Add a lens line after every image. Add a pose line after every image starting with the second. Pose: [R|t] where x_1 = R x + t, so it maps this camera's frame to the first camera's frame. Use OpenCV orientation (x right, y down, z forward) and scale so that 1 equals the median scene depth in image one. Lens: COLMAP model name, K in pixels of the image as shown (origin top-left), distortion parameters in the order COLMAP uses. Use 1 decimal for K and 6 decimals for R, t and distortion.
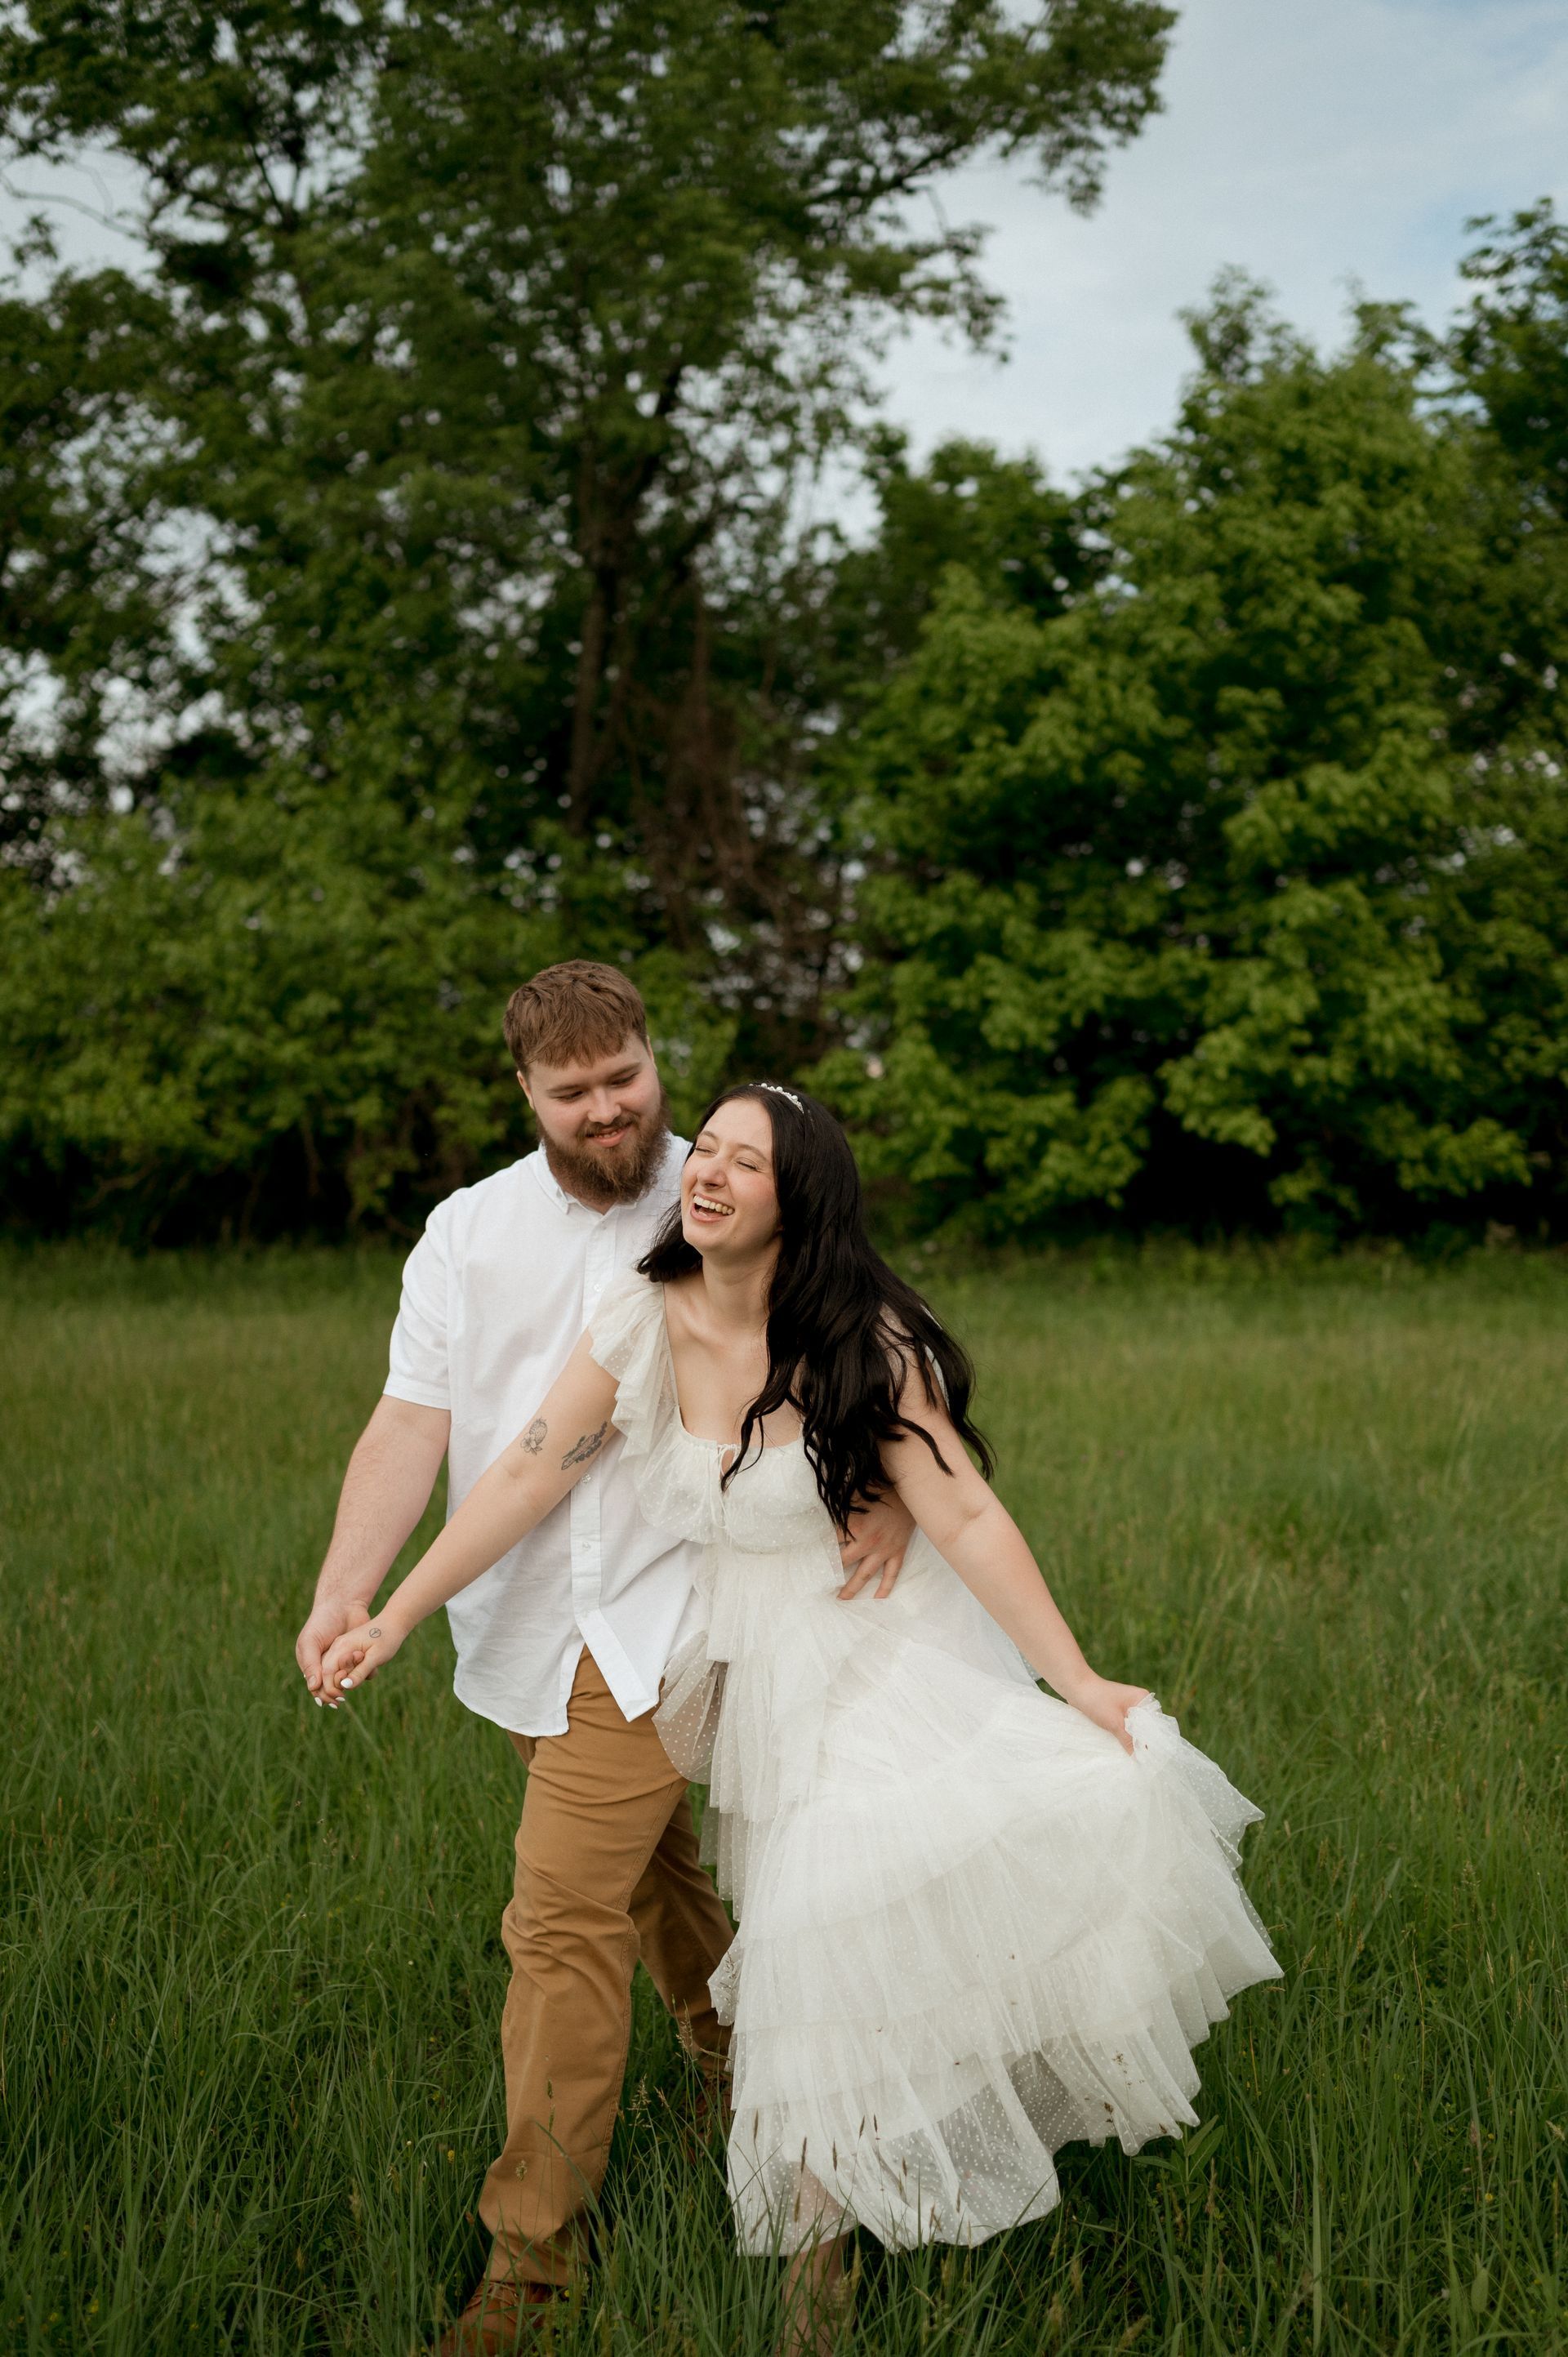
lens RADIAL K [[1976.4, 0, 717.2], [0, 1976.4, 1178.2], [0, 0, 1]] dist [0.000489, 0.004528]
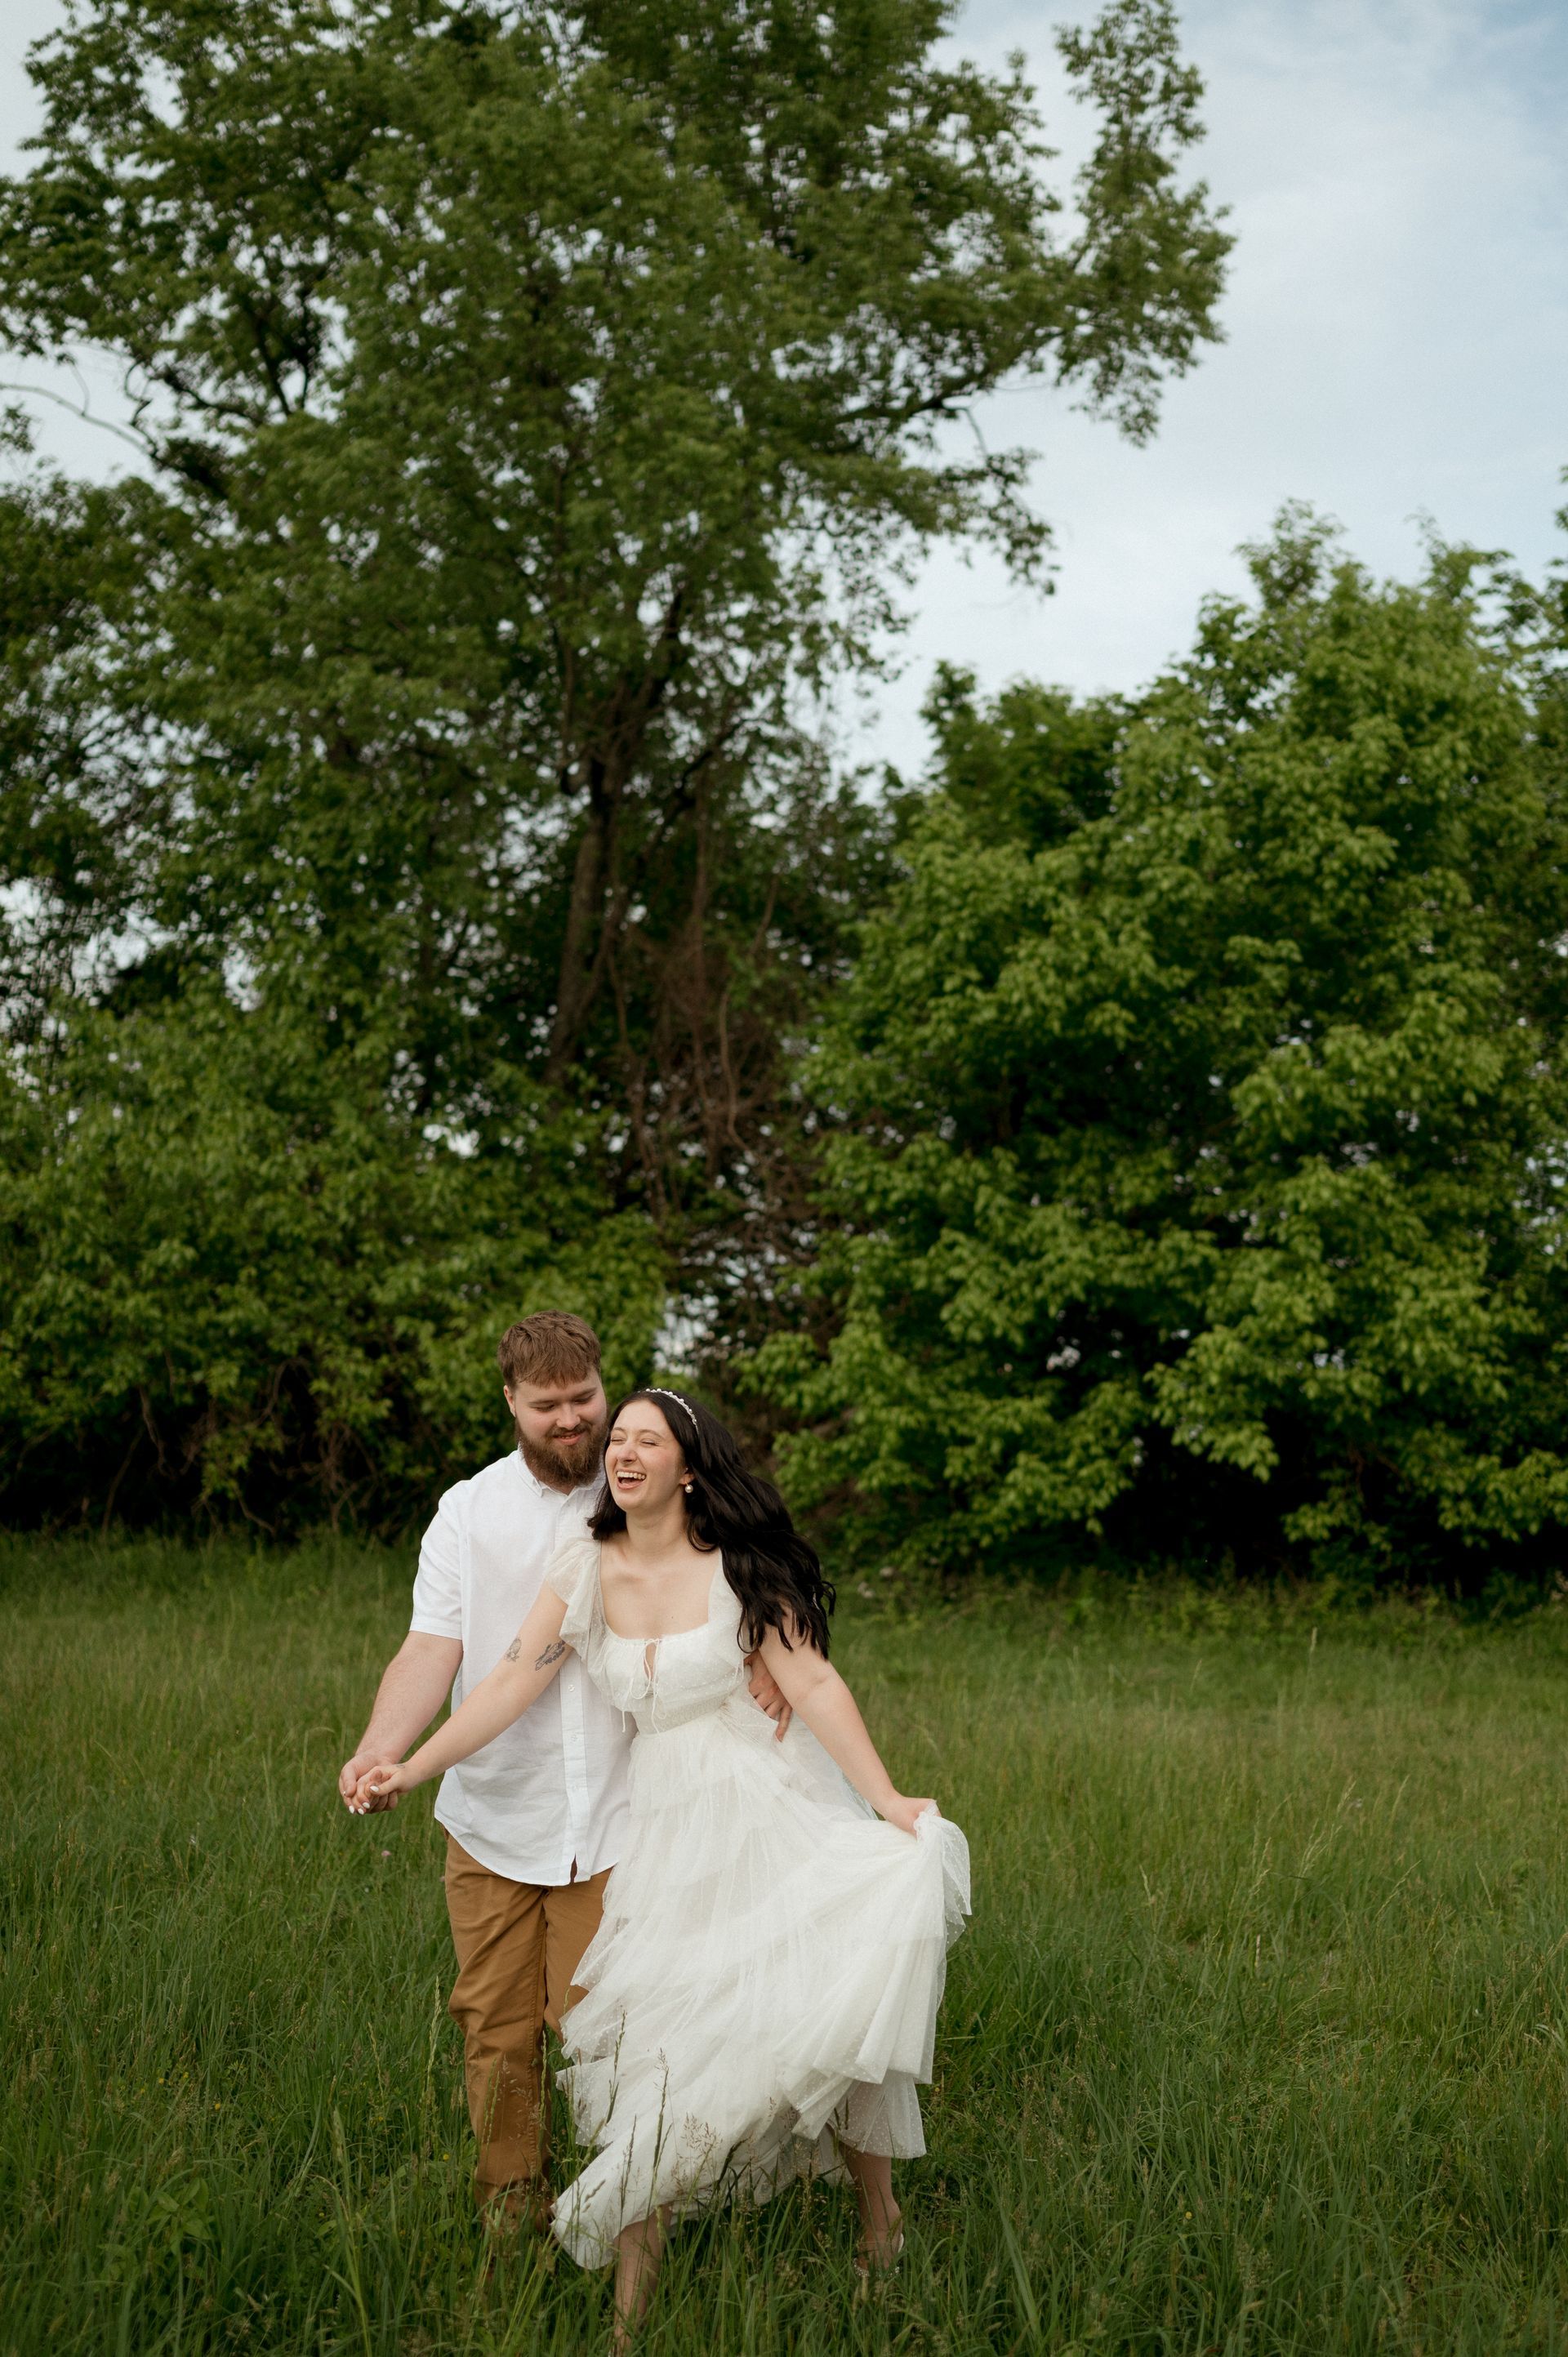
lens RADIAL K [[2123.2, 0, 784.0], [0, 2123.2, 1178.5], [0, 0, 1]] dist [-0.008283, -0.002766]
pose [[0.998524, 0.043248, -0.032864, 0.091595], [-0.047389, 0.989305, -0.137950, -0.004375], [0.026546, 0.139304, 0.989894, 0.084469]]
